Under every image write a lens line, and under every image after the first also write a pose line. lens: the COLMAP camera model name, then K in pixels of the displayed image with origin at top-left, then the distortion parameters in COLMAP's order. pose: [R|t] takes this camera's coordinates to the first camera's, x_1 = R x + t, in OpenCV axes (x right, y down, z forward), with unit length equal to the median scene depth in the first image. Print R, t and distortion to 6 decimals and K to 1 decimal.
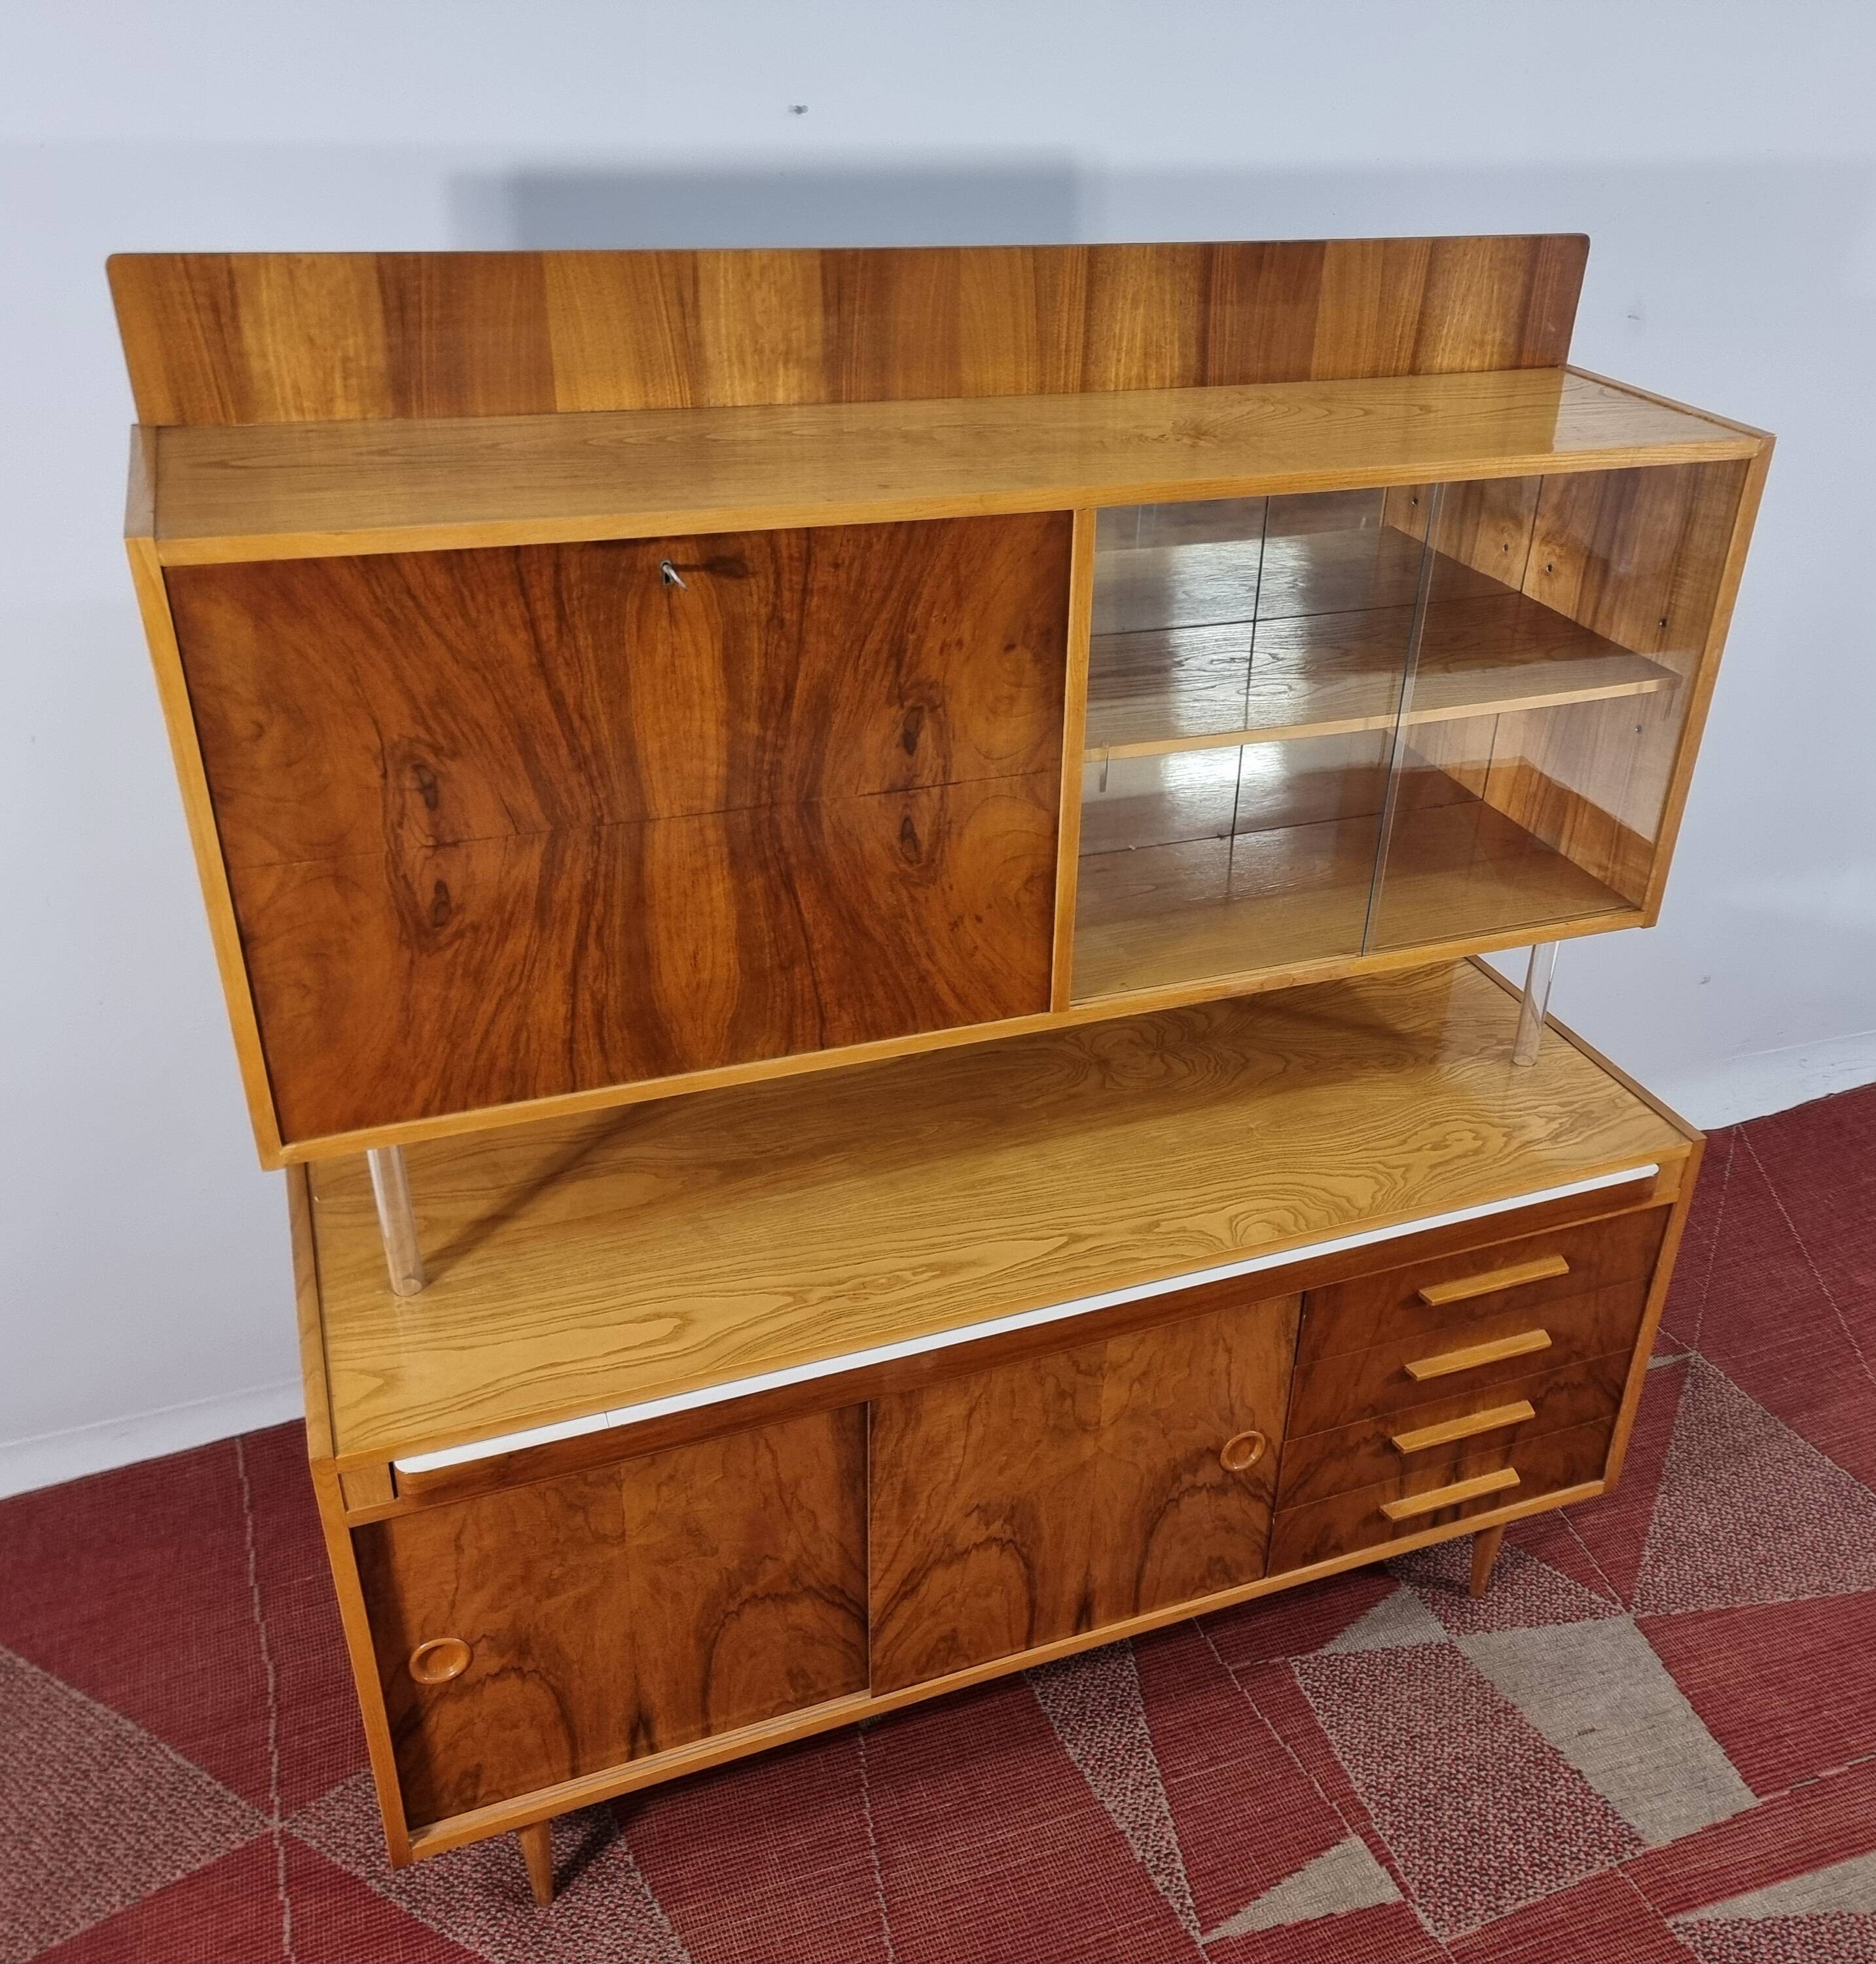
lens RADIAL K [[1808.9, 0, 1043.8], [0, 1808.9, 986.9], [0, 0, 1]] dist [0.052247, 0.000000]
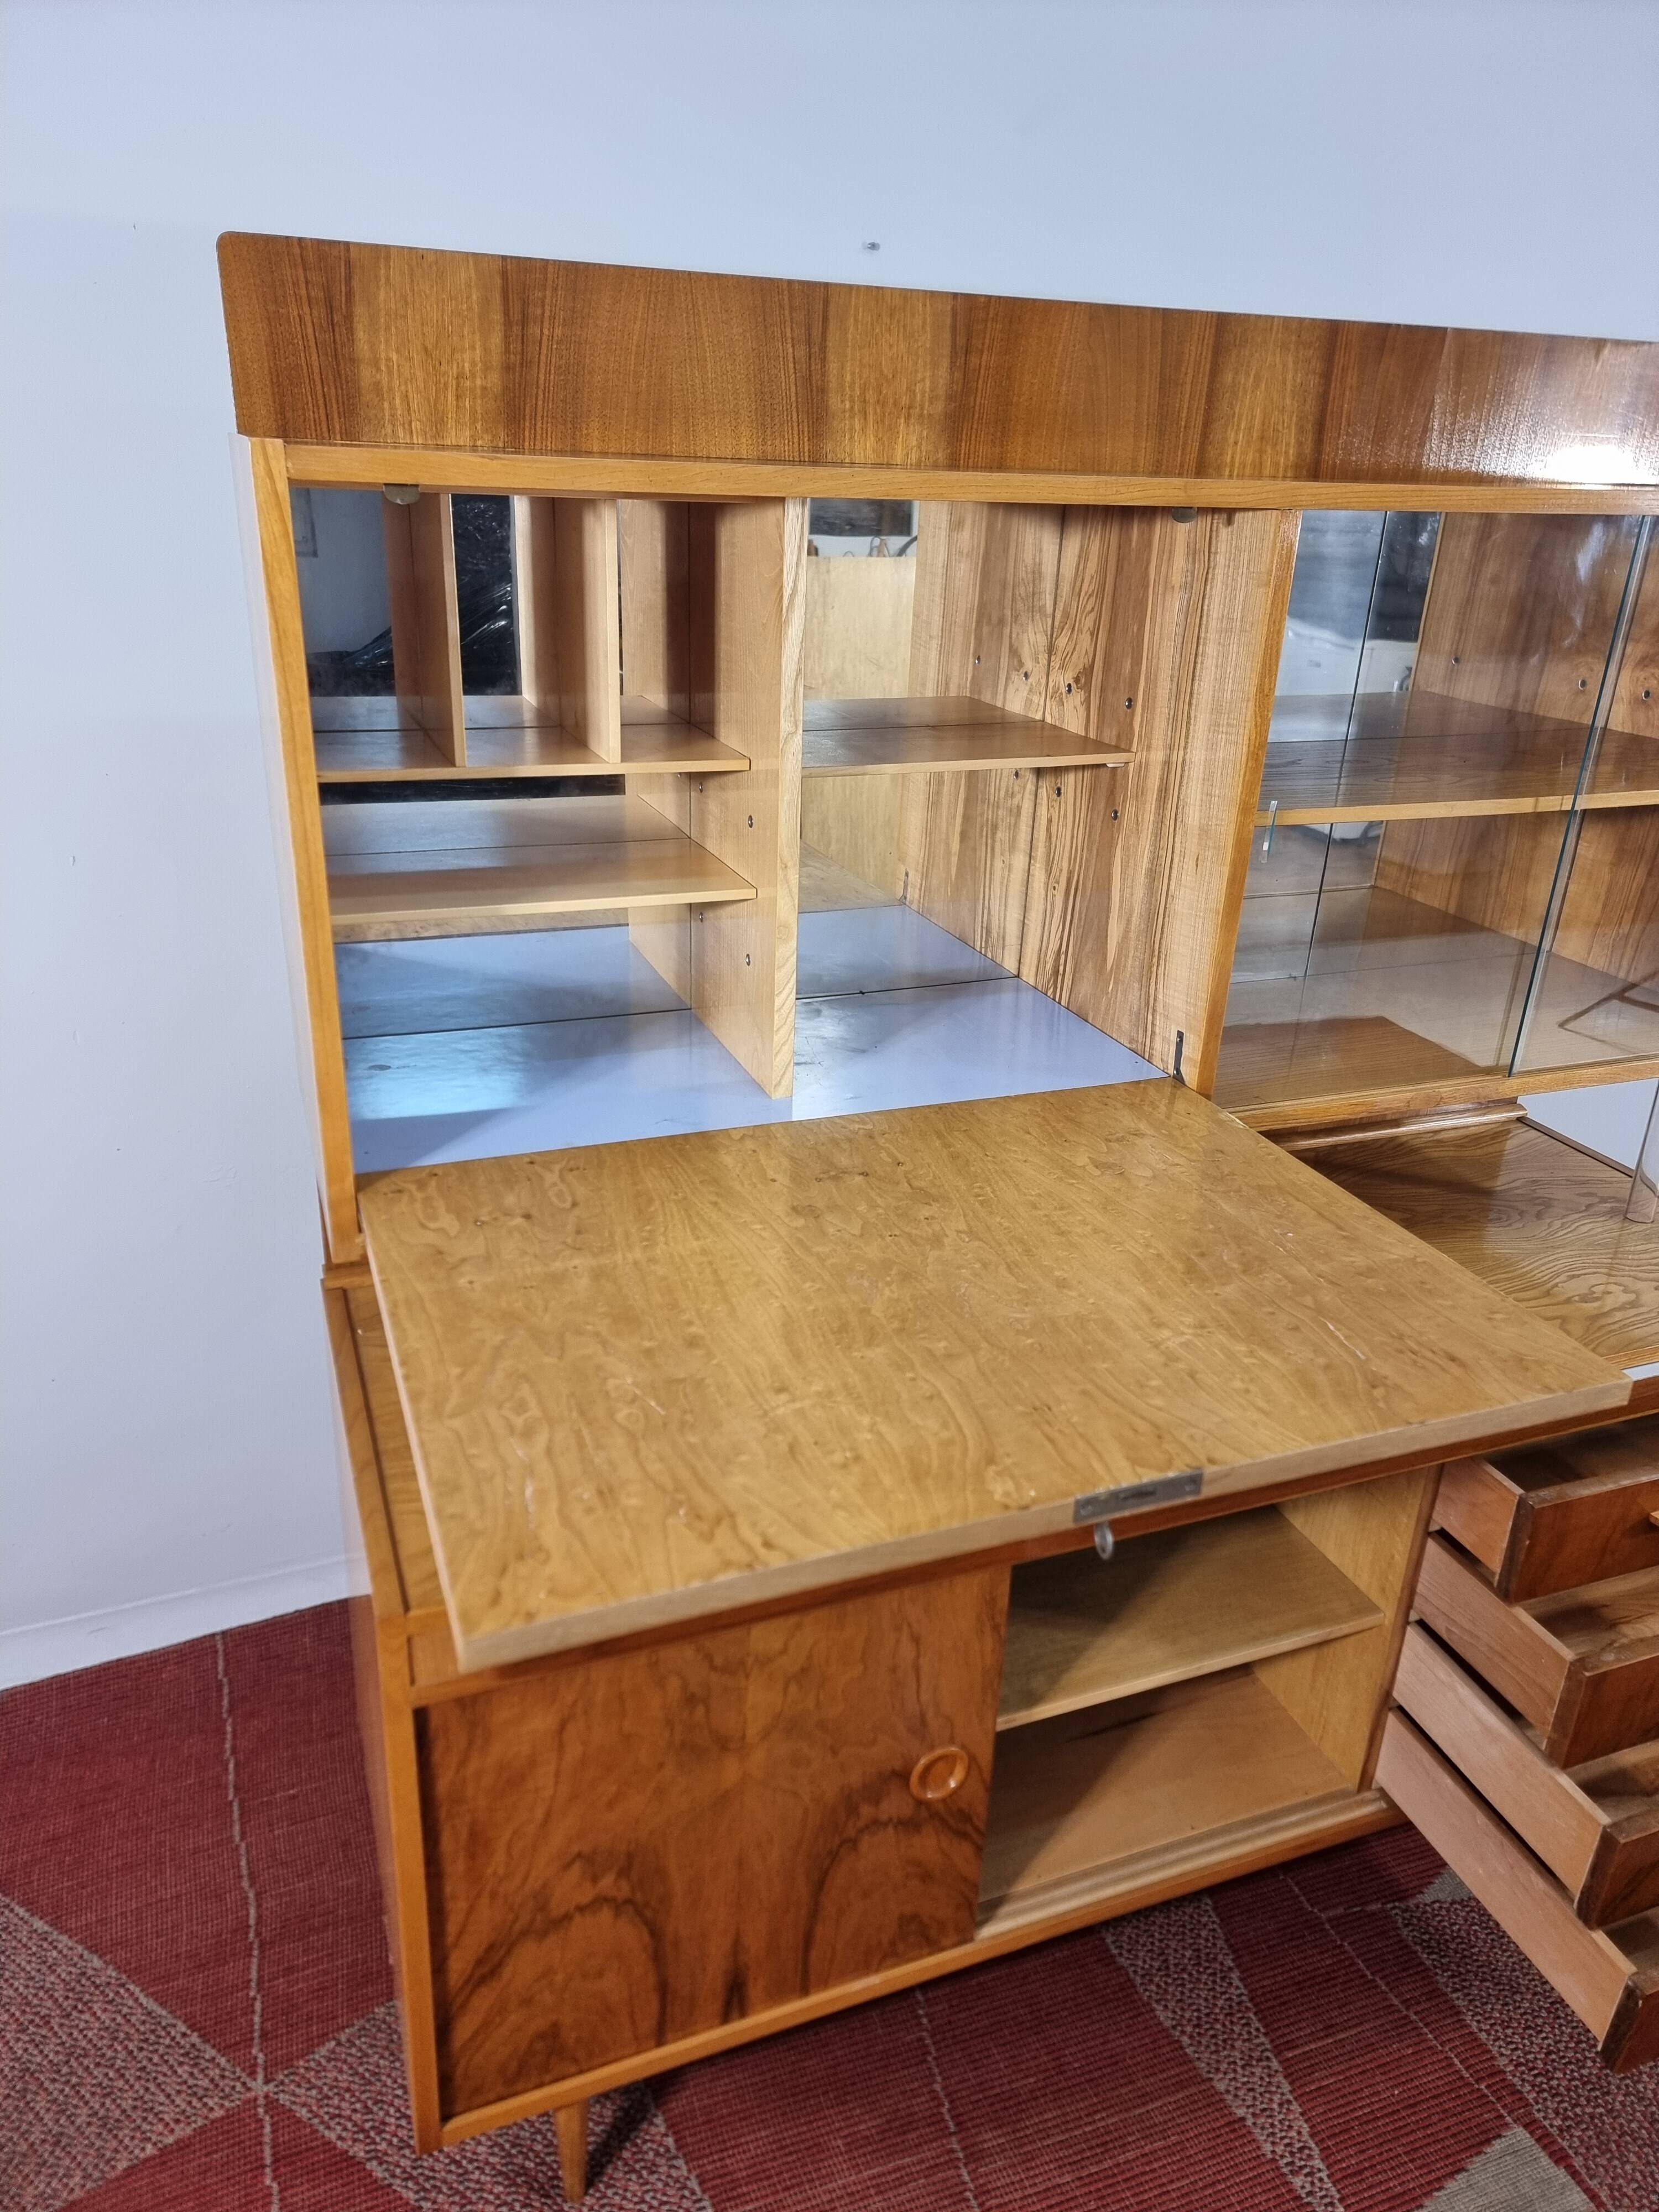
lens RADIAL K [[1525.0, 0, 817.1], [0, 1525.0, 1088.1], [0, 0, 1]] dist [0.074681, -0.049117]
pose [[0.999857, 0.003427, -0.016570, -0.164783], [-0.005571, 0.991353, -0.131106, 0.096611], [0.015978, 0.131180, 0.991230, 0.247288]]
